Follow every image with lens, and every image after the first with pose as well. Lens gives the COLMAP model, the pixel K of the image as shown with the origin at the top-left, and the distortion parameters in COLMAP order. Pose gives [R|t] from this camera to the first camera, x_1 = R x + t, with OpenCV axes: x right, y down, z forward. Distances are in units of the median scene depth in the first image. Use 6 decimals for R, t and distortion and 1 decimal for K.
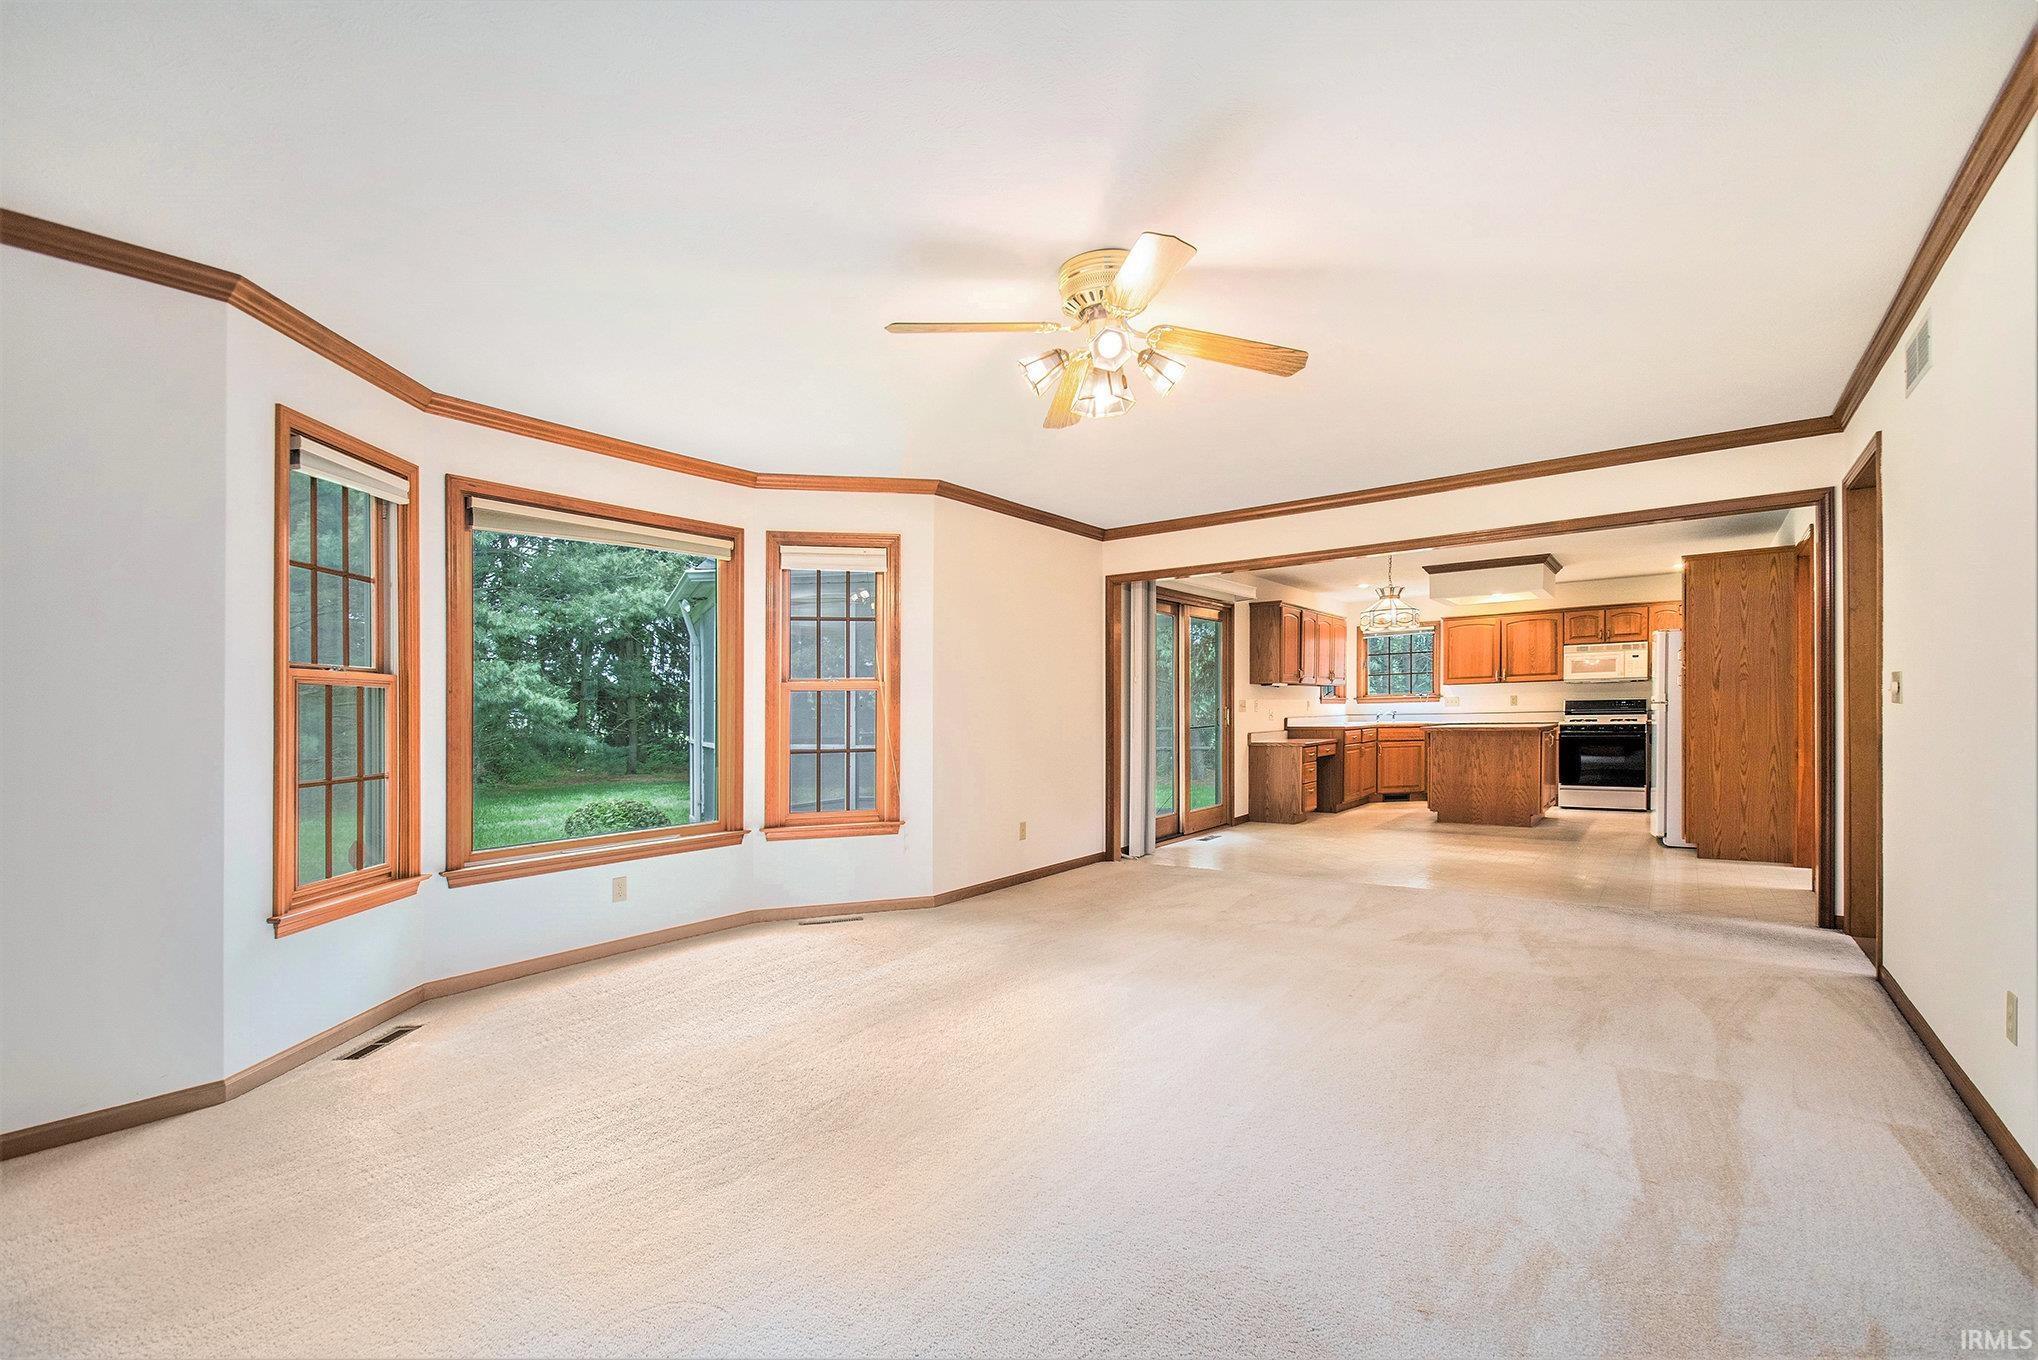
lens RADIAL K [[910.0, 0, 1012.0], [0, 910.0, 741.8], [0, 0, 1]] dist [0.020940, -0.000328]
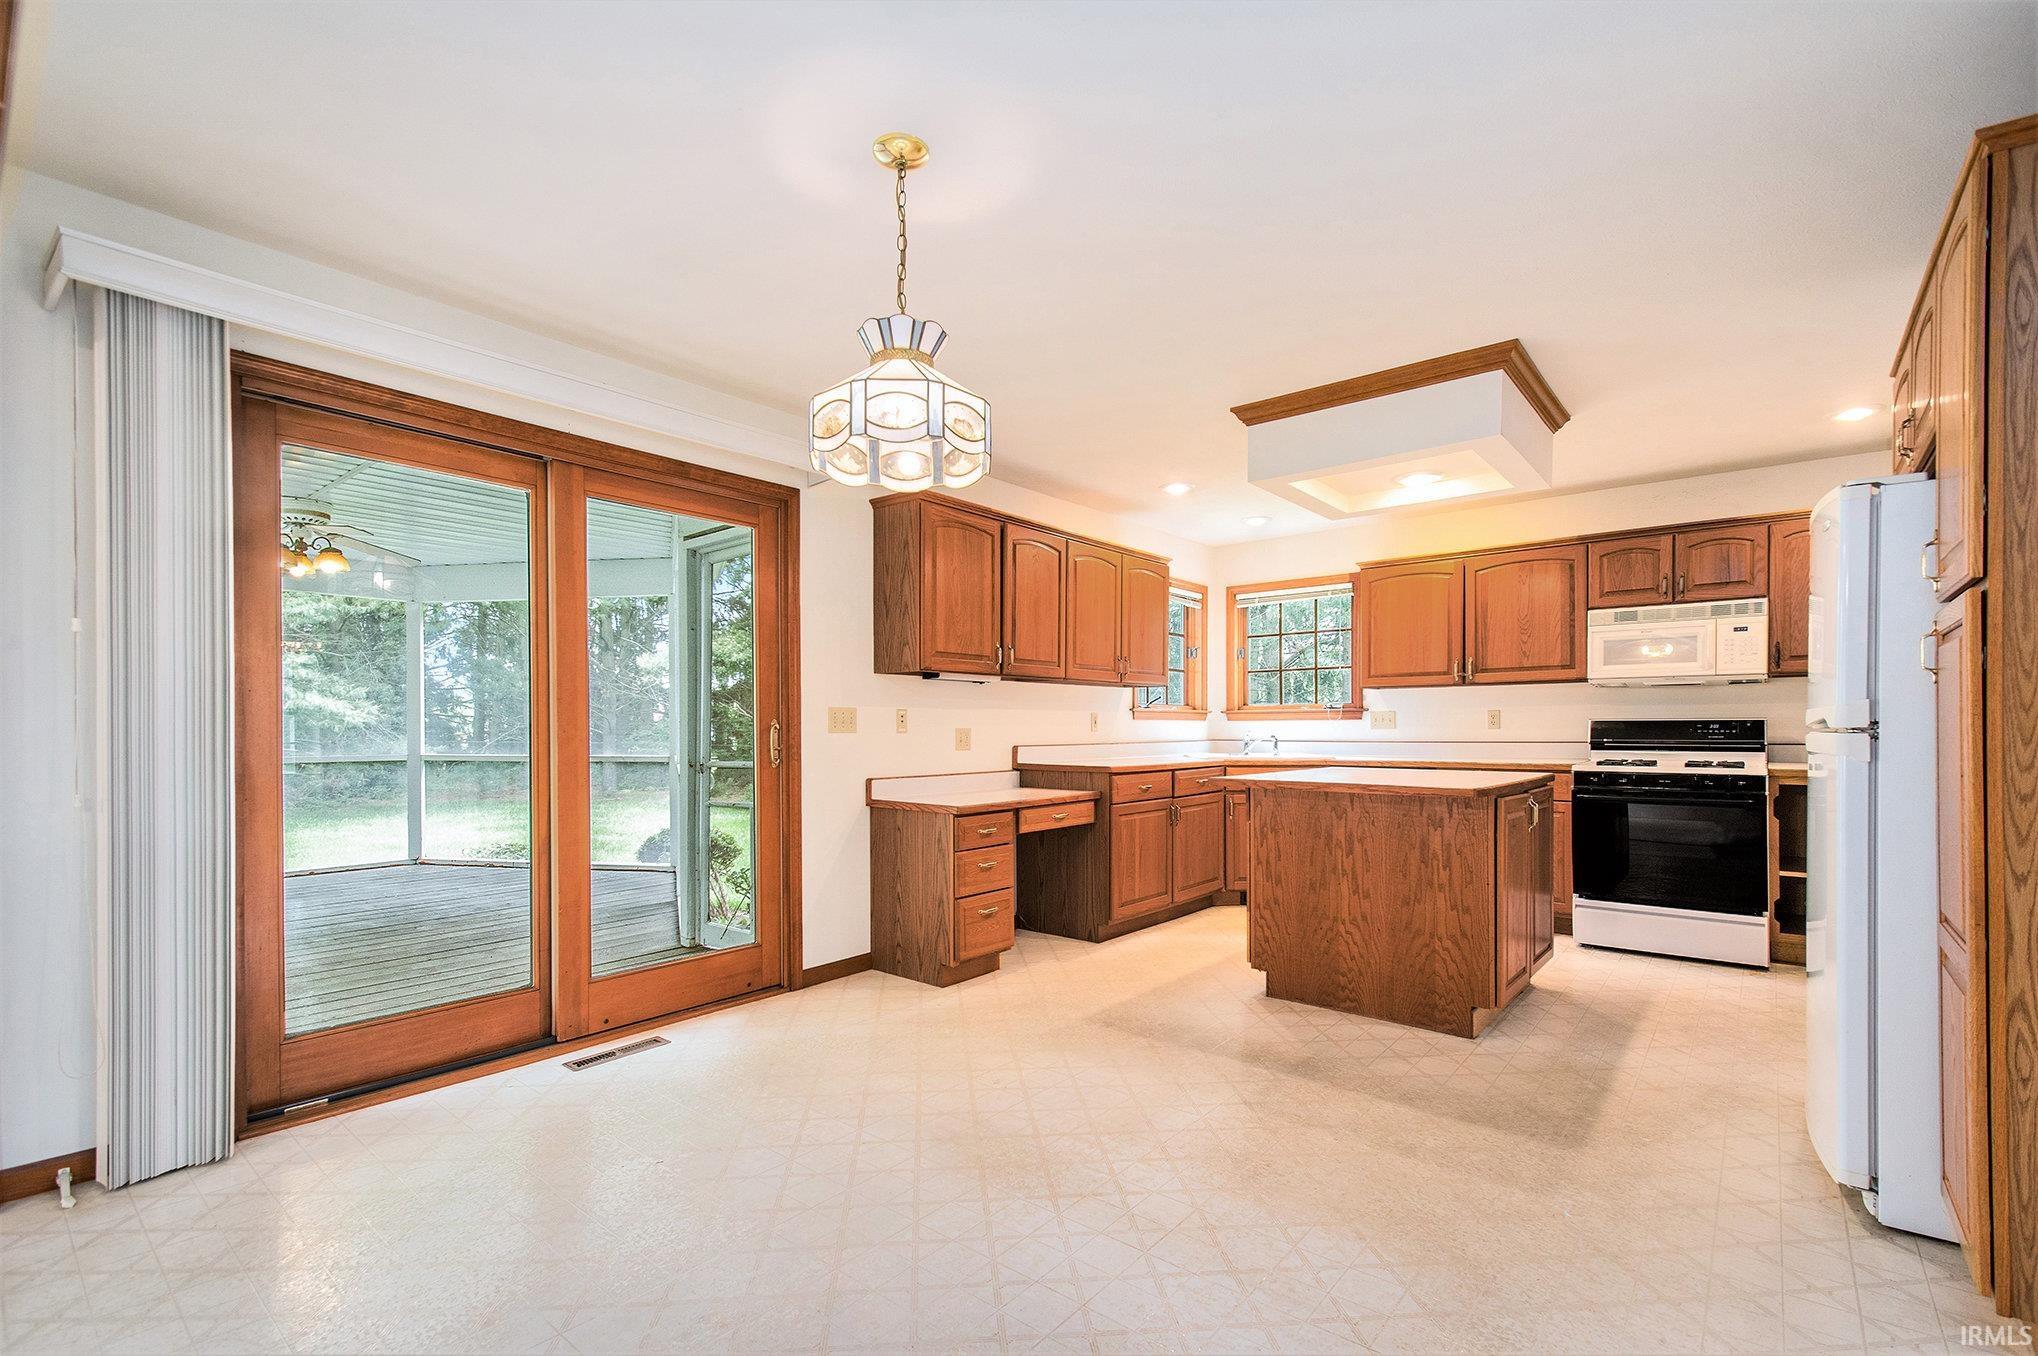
lens RADIAL K [[910.0, 0, 1020.5], [0, 910.0, 729.6], [0, 0, 1]] dist [0.020940, -0.000328]
pose [[0.998234, 0.017861, -0.056658, 0.332666], [-0.019555, 0.999374, -0.029483, -0.020189], [0.056096, 0.030539, 0.997958, 0.501663]]
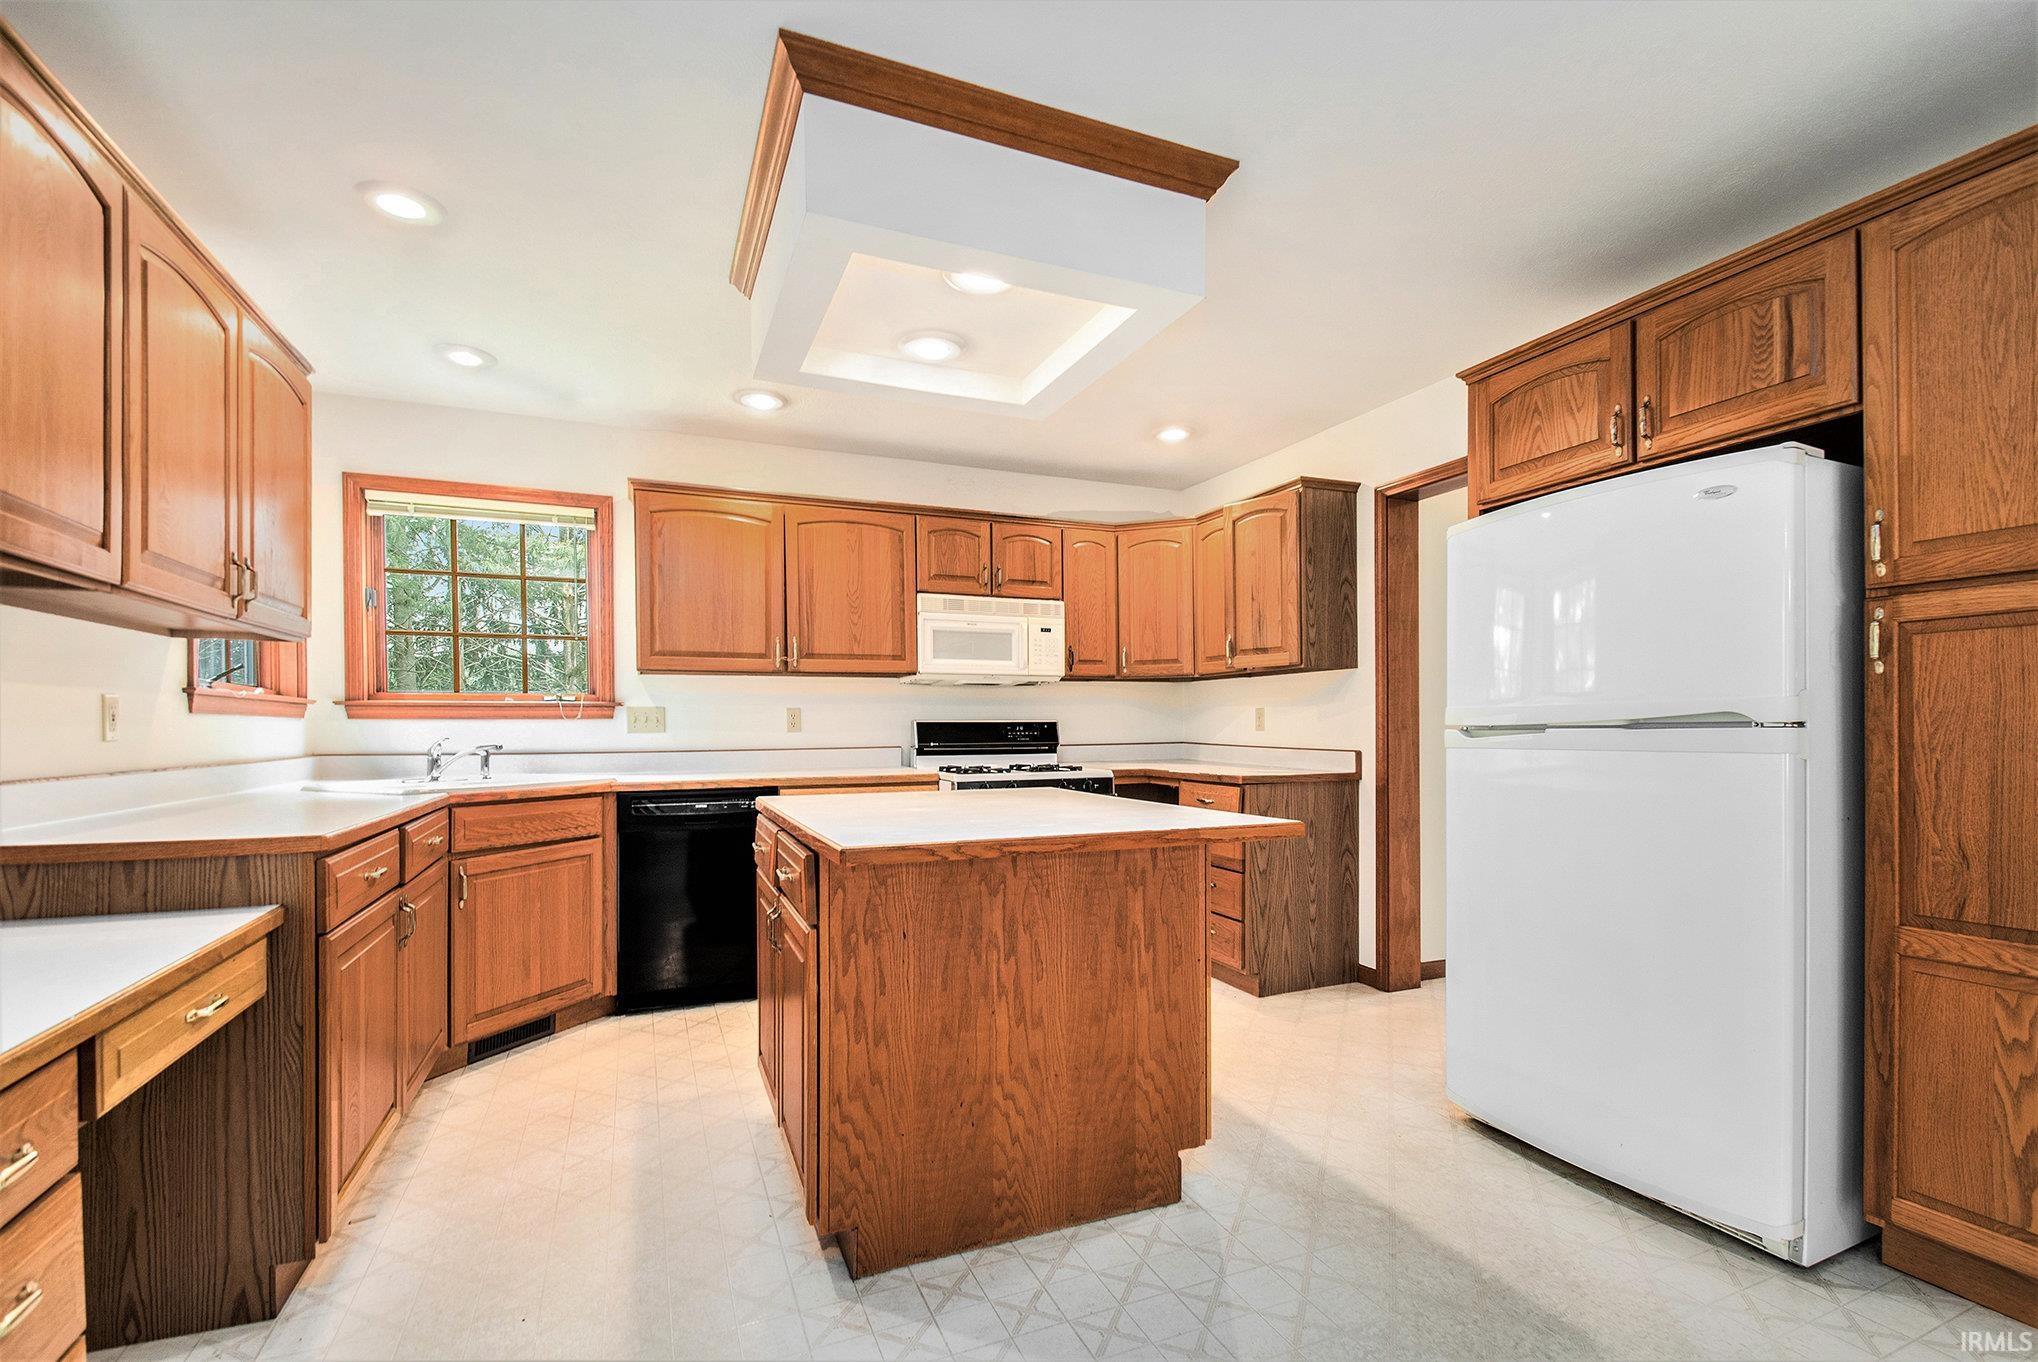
lens RADIAL K [[909.3, 0, 1015.6], [0, 909.3, 735.7], [0, 0, 1]] dist [0.003188, -0.001649]
pose [[0.514642, 0.011561, 0.857327, 0.271949], [0.023364, 0.999349, -0.027502, -0.026763], [-0.857087, 0.034185, 0.514037, 0.764932]]
